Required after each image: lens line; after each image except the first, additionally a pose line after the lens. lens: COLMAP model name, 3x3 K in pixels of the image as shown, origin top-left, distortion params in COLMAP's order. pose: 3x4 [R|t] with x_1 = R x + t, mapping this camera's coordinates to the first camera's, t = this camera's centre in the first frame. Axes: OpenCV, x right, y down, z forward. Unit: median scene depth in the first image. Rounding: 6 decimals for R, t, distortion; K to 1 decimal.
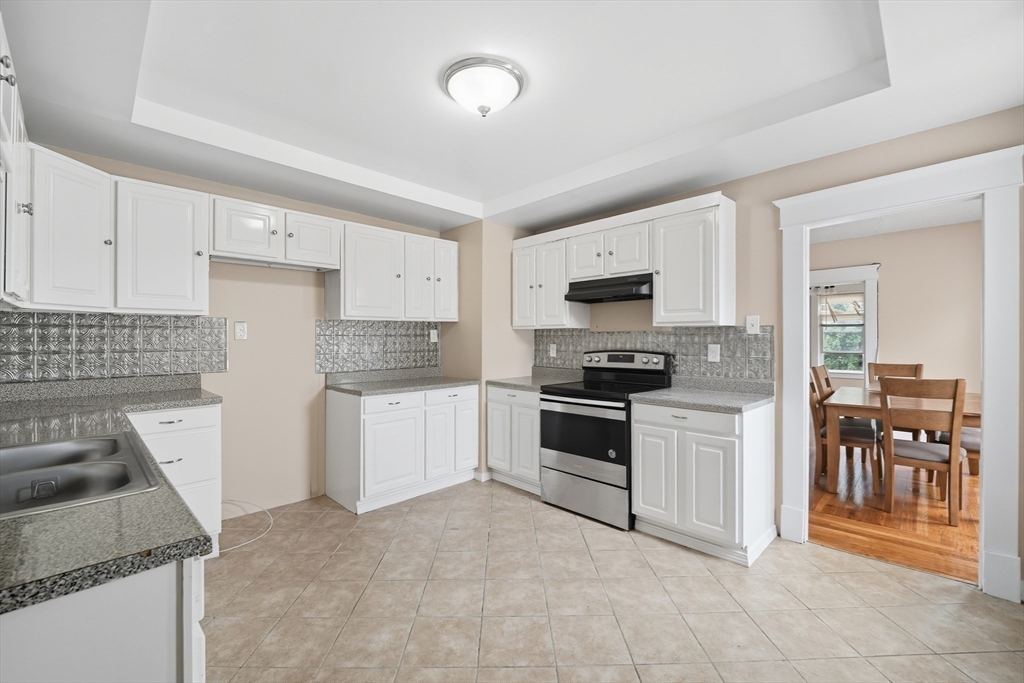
lens RADIAL K [[428.6, 0, 510.6], [0, 428.6, 337.1], [0, 0, 1]] dist [-0.001193, -0.000400]
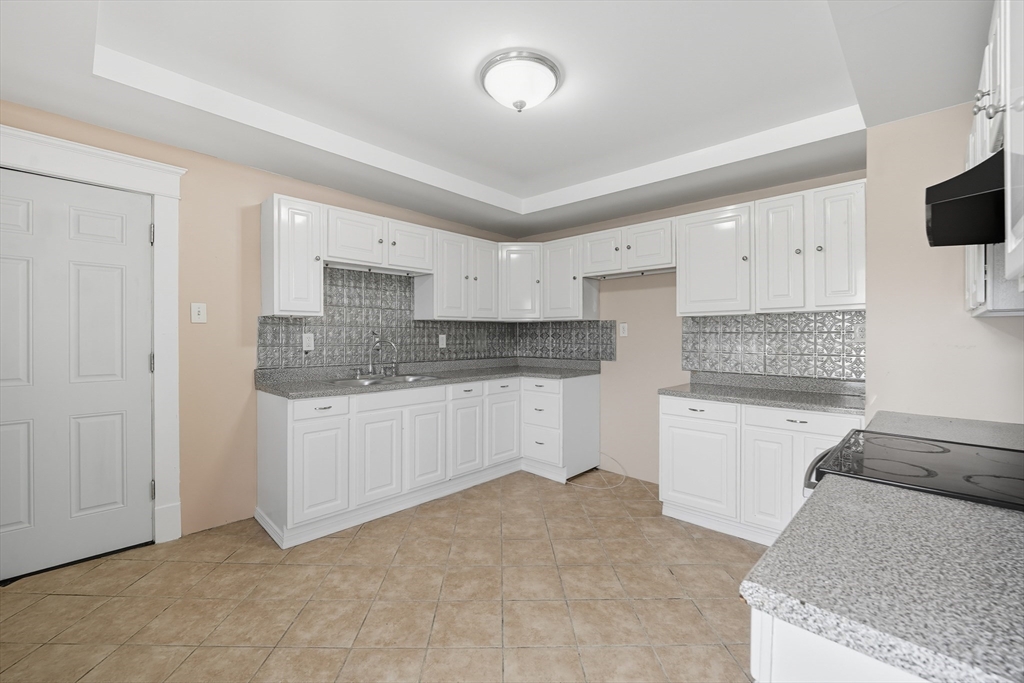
lens RADIAL K [[421.8, 0, 511.6], [0, 421.8, 338.6], [0, 0, 1]] dist [0.000785, -0.006136]
pose [[0.014916, 0.006461, -0.999868, 0.567027], [-0.000791, 0.999979, 0.006450, 0.003781], [0.999888, 0.000695, 0.014921, 0.596193]]
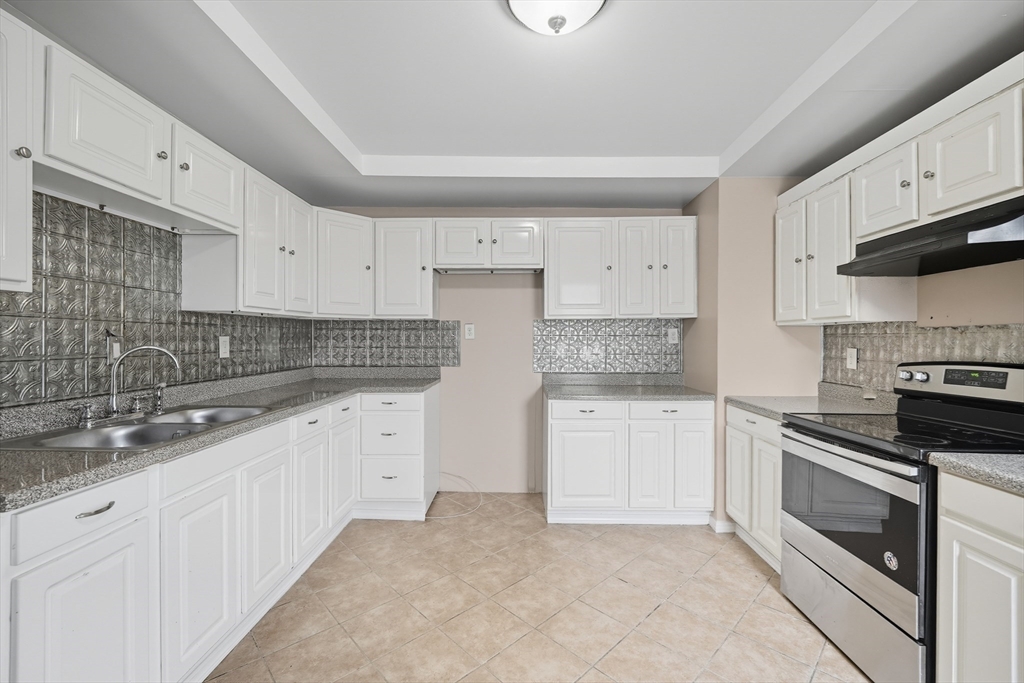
lens RADIAL K [[421.8, 0, 511.6], [0, 421.8, 338.6], [0, 0, 1]] dist [0.000785, -0.006136]
pose [[0.688084, 0.001829, -0.725629, 0.250152], [-0.001396, 0.999998, 0.001197, 0.002947], [0.725629, 0.000189, 0.688086, 0.276674]]
